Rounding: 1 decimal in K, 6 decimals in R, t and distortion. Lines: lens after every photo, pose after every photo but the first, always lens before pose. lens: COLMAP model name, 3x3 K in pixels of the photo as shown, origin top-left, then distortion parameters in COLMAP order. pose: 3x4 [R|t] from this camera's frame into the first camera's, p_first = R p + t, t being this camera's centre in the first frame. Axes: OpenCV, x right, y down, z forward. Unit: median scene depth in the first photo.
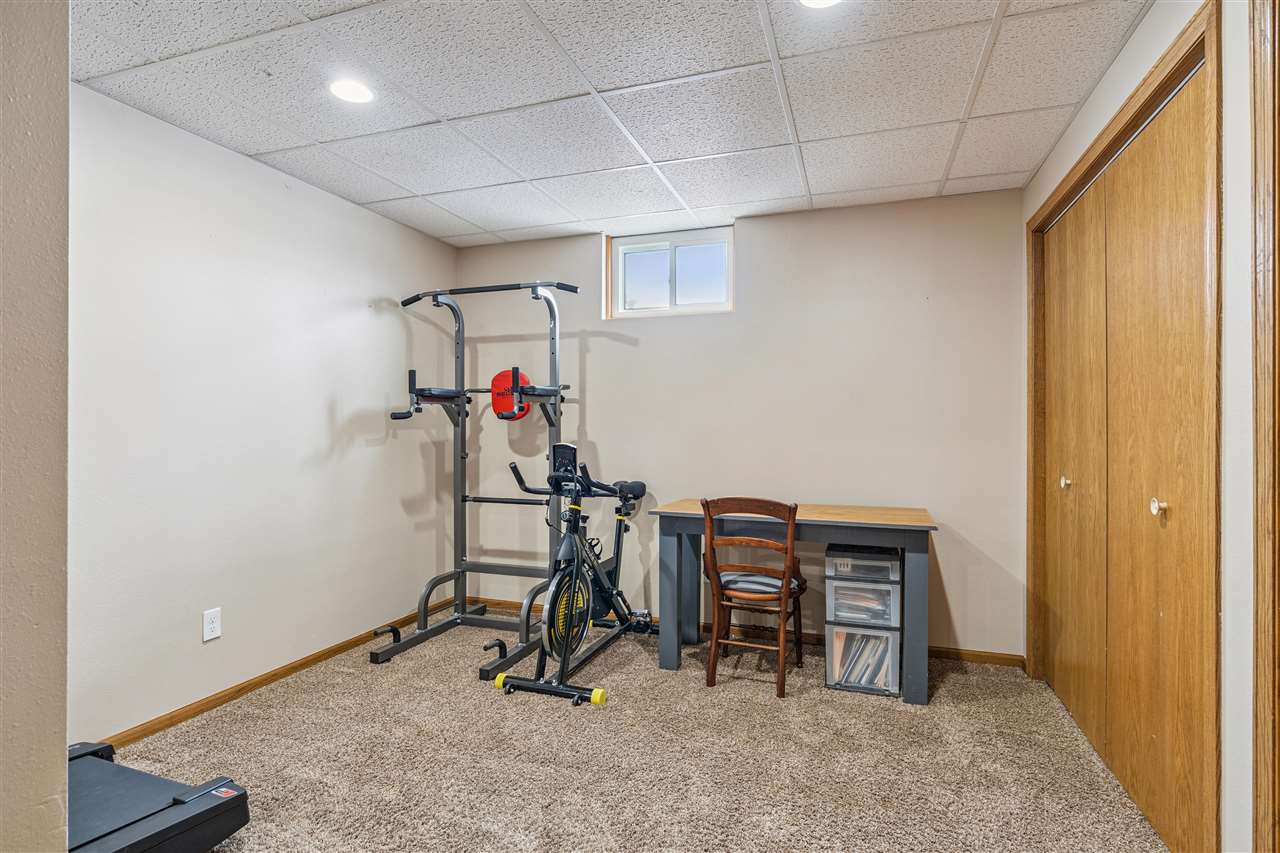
lens RADIAL K [[615.0, 0, 643.9], [0, 615.0, 423.4], [0, 0, 1]] dist [-0.001023, -0.000206]
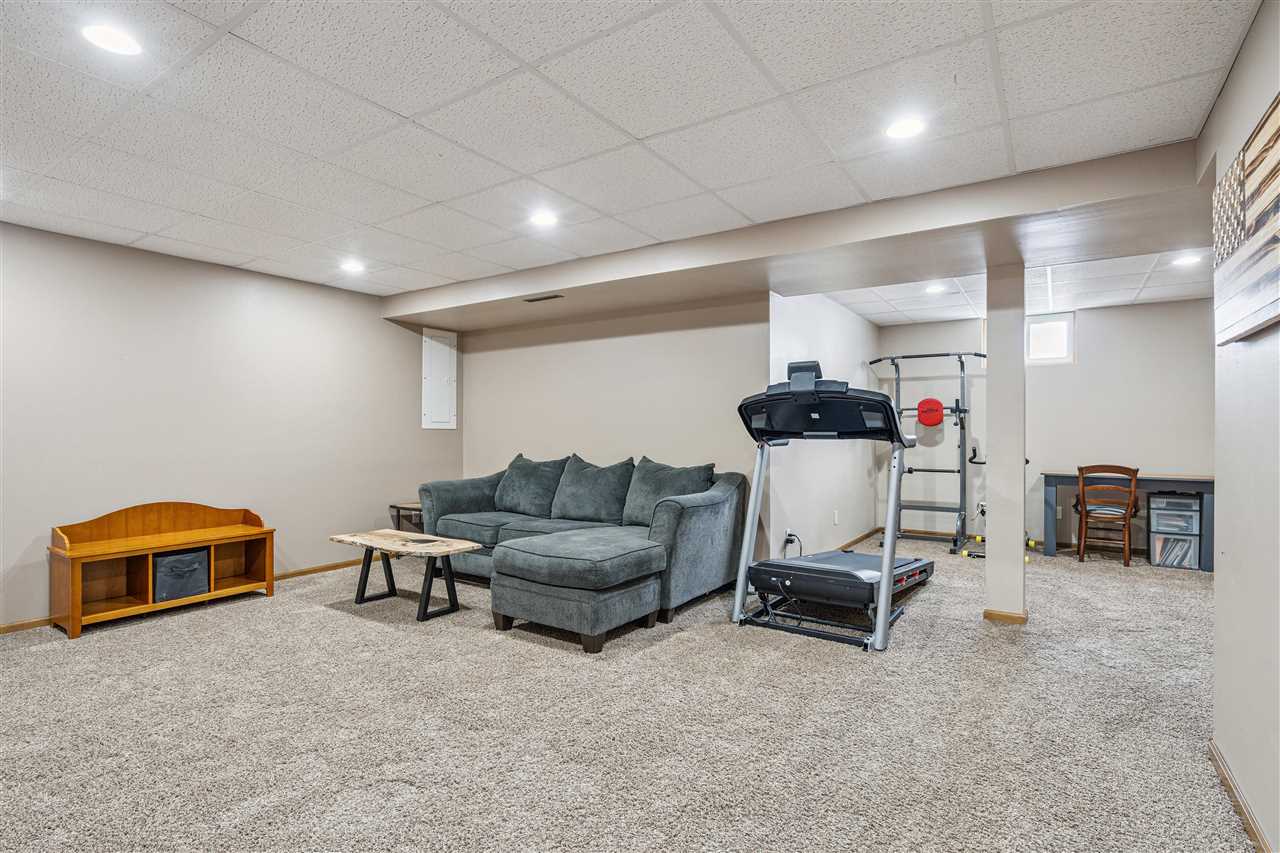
lens RADIAL K [[615.0, 0, 639.1], [0, 615.0, 430.4], [0, 0, 1]] dist [-0.001023, -0.000206]
pose [[0.970429, 0.002112, -0.241377, -0.792628], [-0.001423, 0.999994, 0.003032, 0.004566], [0.241382, -0.002599, 0.970427, -1.242288]]
